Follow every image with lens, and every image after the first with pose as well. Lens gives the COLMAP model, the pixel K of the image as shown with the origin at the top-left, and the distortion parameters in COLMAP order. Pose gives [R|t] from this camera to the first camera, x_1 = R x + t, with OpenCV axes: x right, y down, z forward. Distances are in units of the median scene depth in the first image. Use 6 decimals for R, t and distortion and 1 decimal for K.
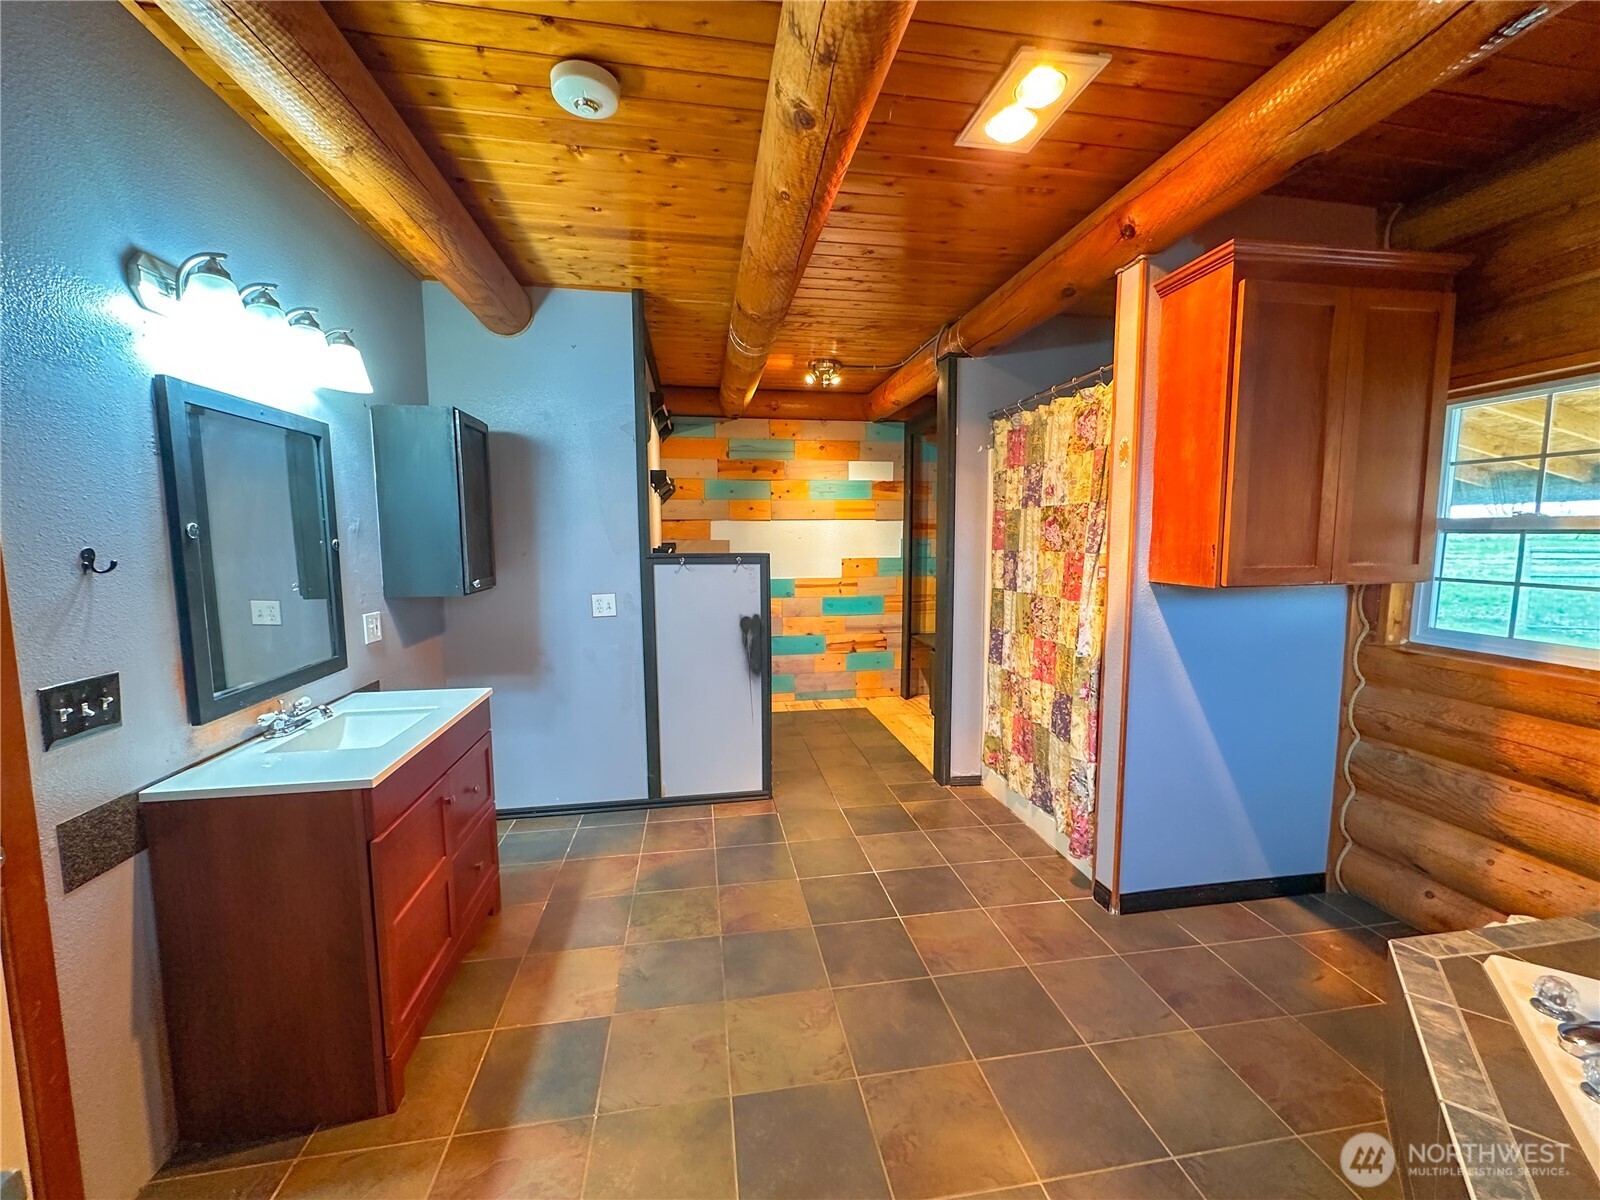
lens RADIAL K [[639.2, 0, 801.6], [0, 639.2, 601.6], [0, 0, 1]] dist [-0.003095, 0.000914]
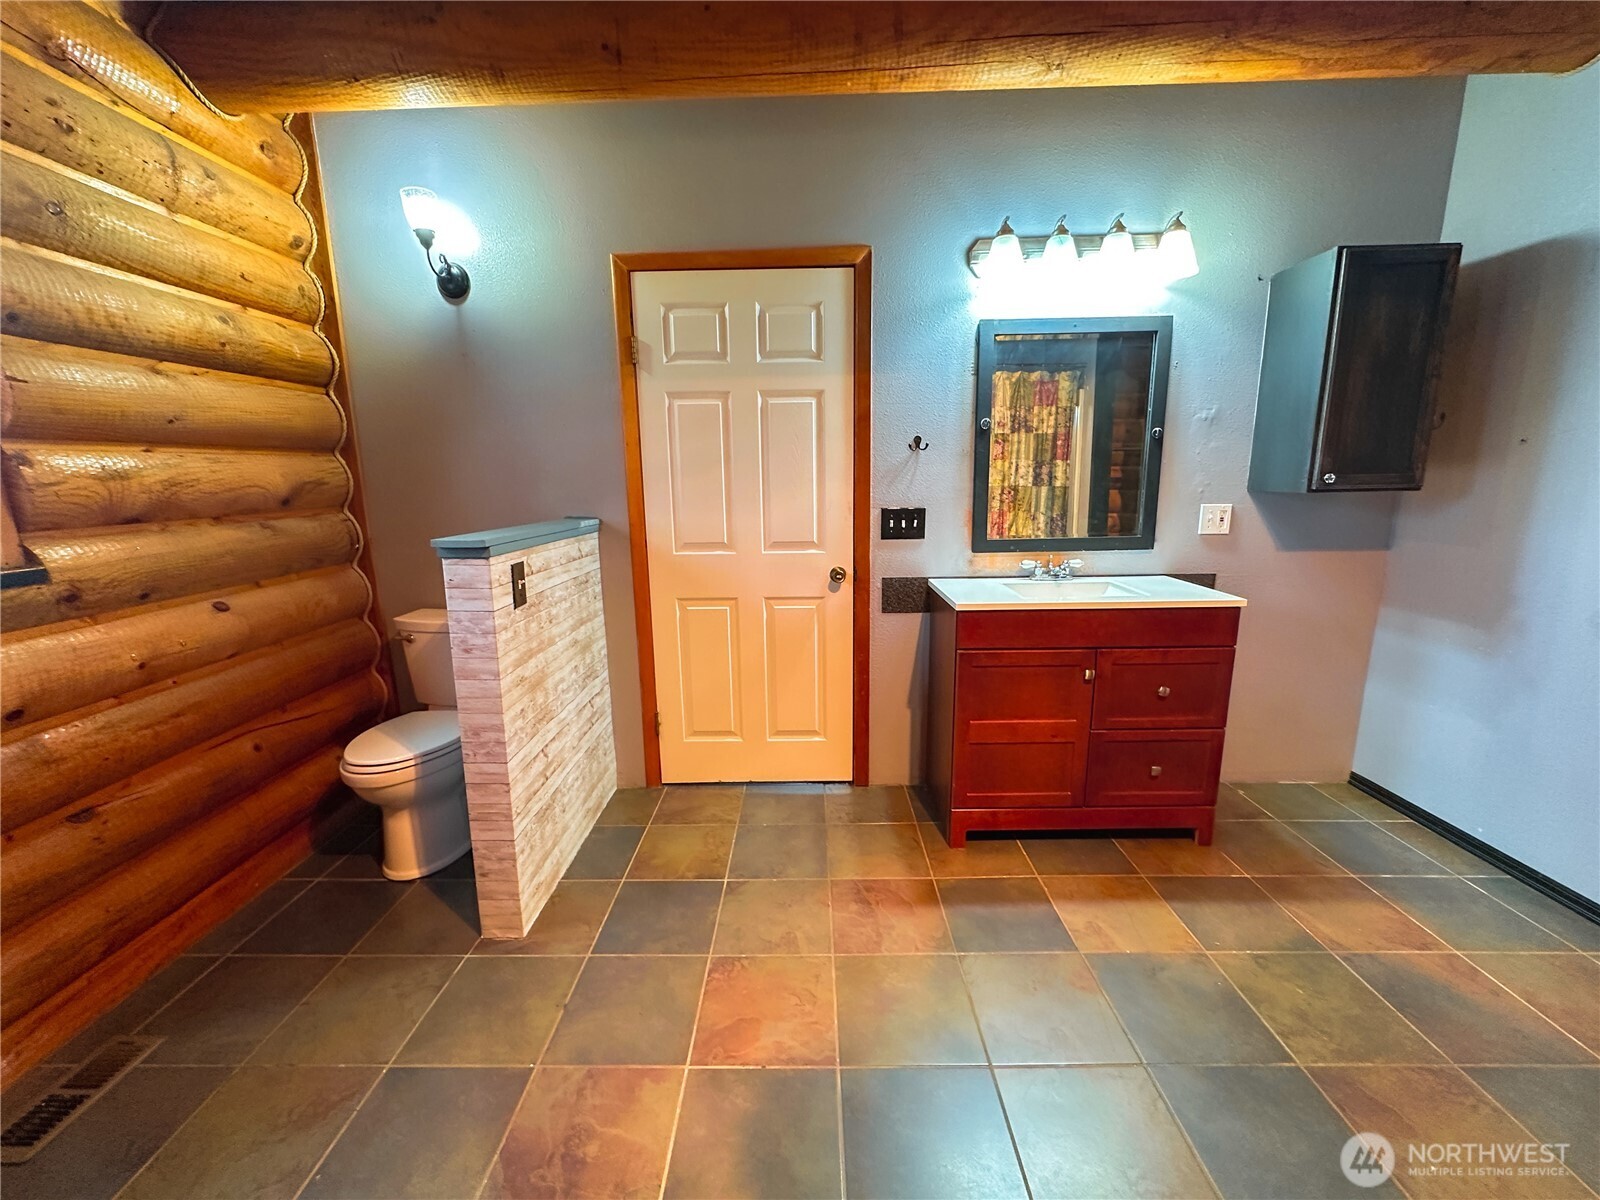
lens RADIAL K [[639.2, 0, 804.3], [0, 639.2, 601.9], [0, 0, 1]] dist [-0.003095, 0.000914]
pose [[-0.173995, 0.201301, -0.963952, 0.396085], [-0.083969, 0.972285, 0.218198, 0.002885], [0.981160, 0.118907, -0.152270, 0.510729]]
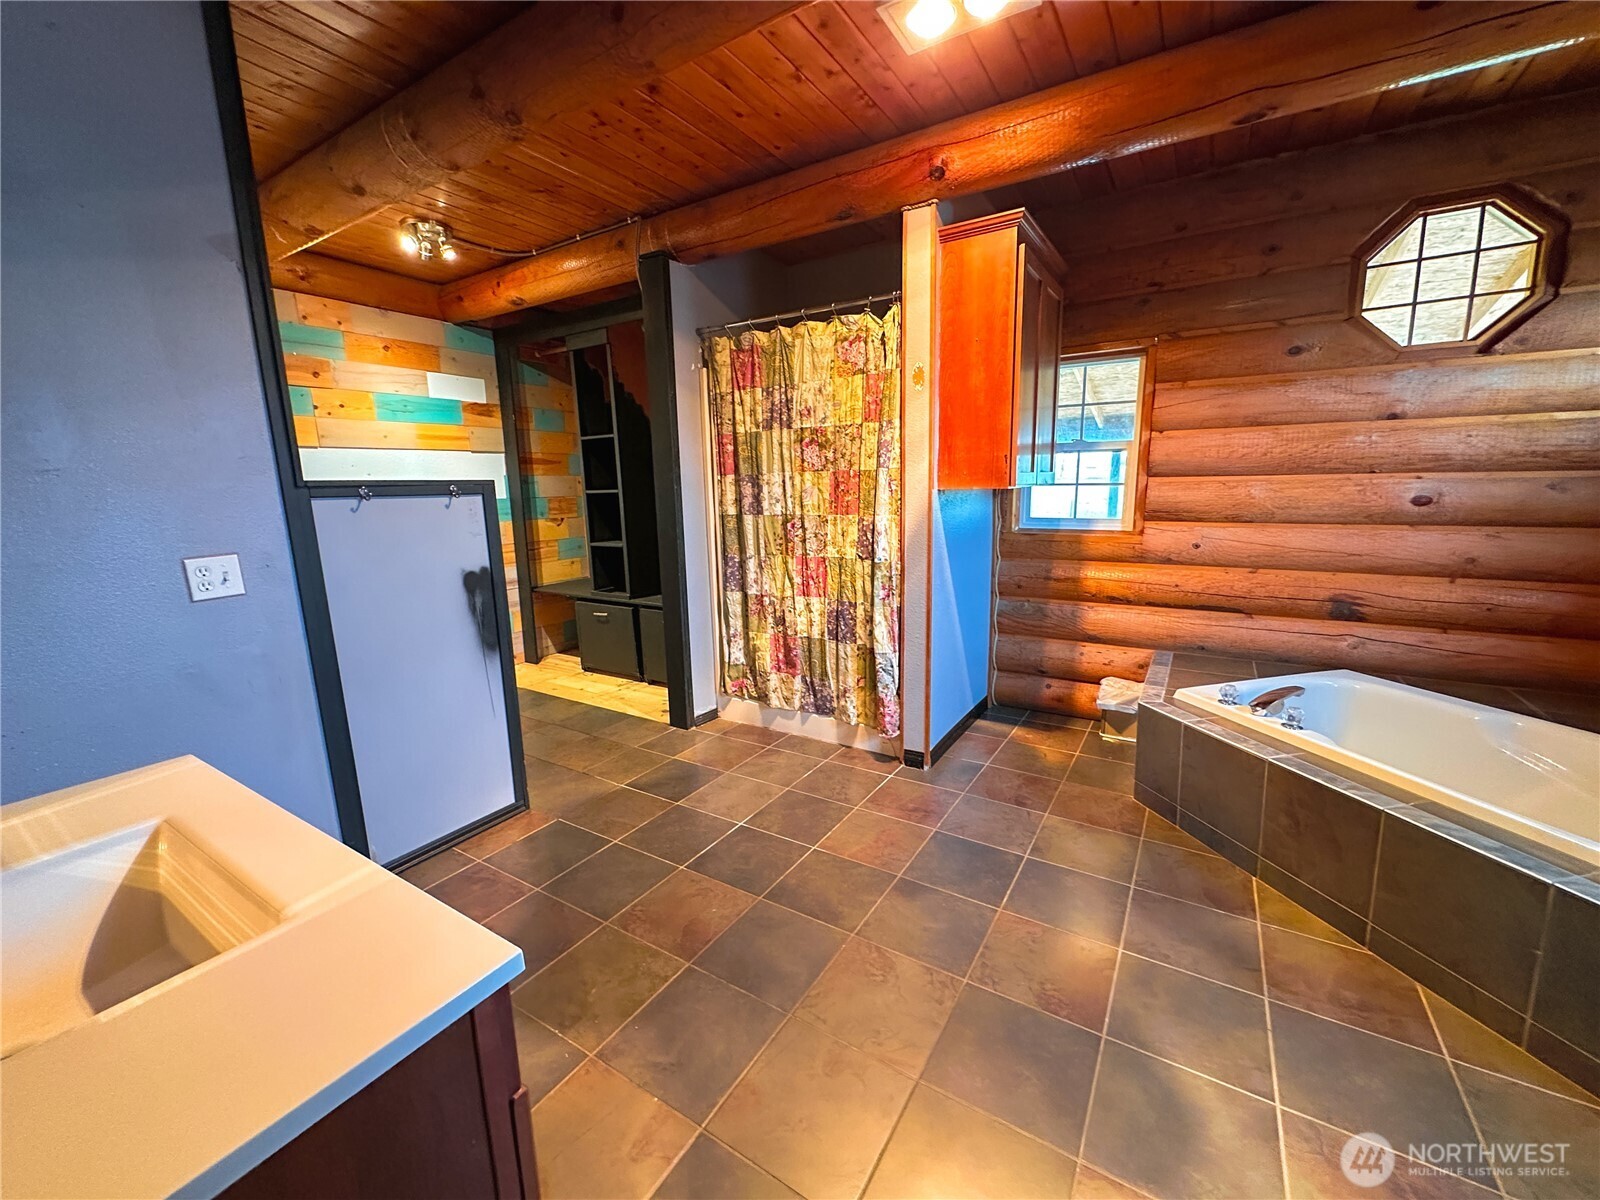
lens RADIAL K [[639.2, 0, 803.7], [0, 639.2, 600.3], [0, 0, 1]] dist [-0.003095, 0.000914]
pose [[0.665251, -0.145459, 0.732313, -0.469187], [0.095119, 0.989358, 0.110107, 0.016046], [-0.740536, -0.003591, 0.672007, 0.336170]]
